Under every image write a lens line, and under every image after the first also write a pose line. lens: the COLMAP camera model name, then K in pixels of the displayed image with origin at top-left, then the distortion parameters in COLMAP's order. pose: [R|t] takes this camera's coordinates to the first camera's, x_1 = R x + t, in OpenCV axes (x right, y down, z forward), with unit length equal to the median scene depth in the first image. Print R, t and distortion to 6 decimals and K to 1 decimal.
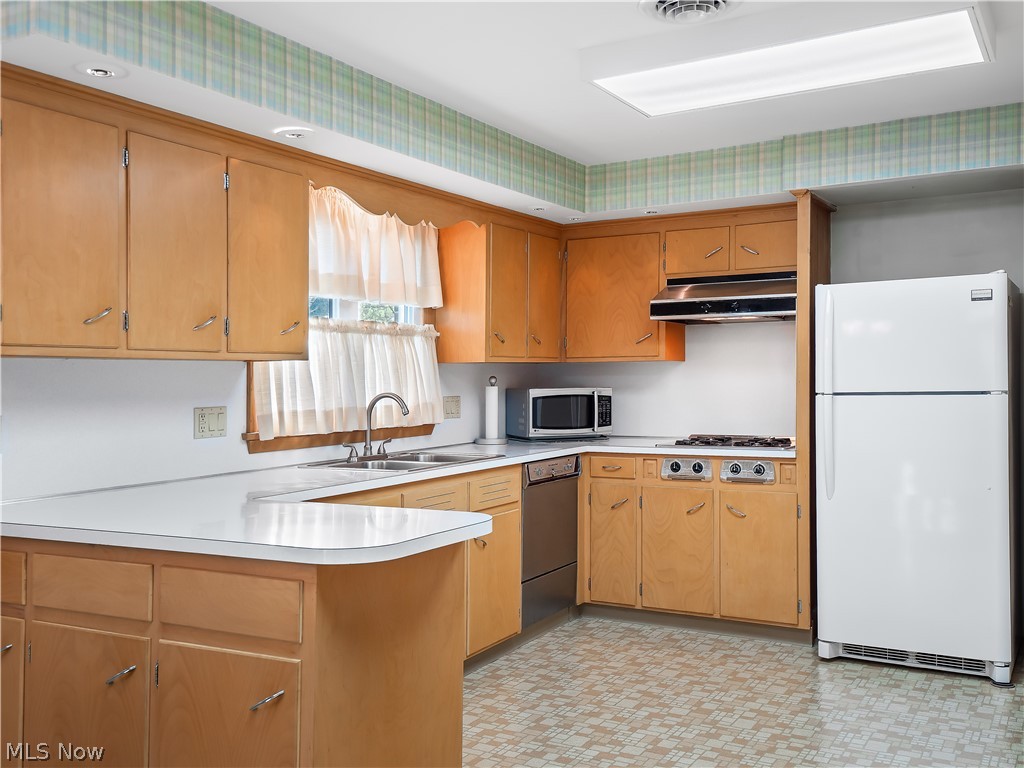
lens RADIAL K [[997.7, 0, 518.6], [0, 997.7, 374.2], [0, 0, 1]] dist [0.073544, 0.000000]
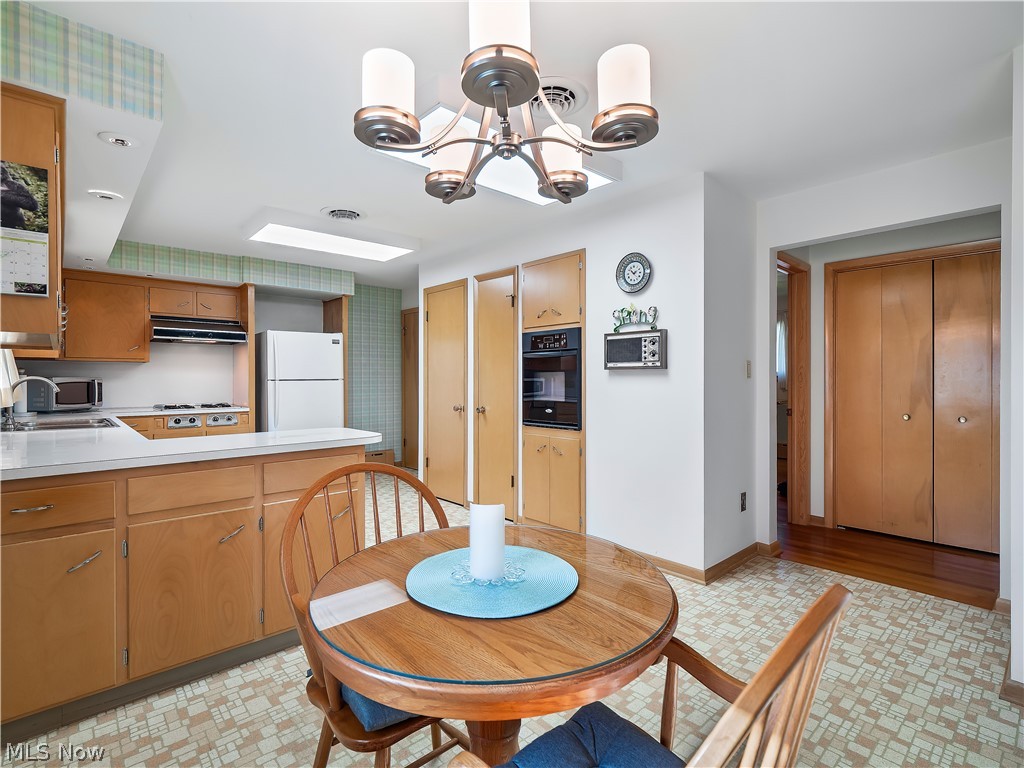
lens RADIAL K [[496.9, 0, 506.6], [0, 496.9, 383.3], [0, 0, 1]] dist [0.005948, -0.006626]
pose [[0.323402, 0.000747, 0.946261, -0.537292], [-0.004677, 0.999989, 0.000809, 0.022790], [-0.946250, -0.004687, 0.323402, 0.157486]]
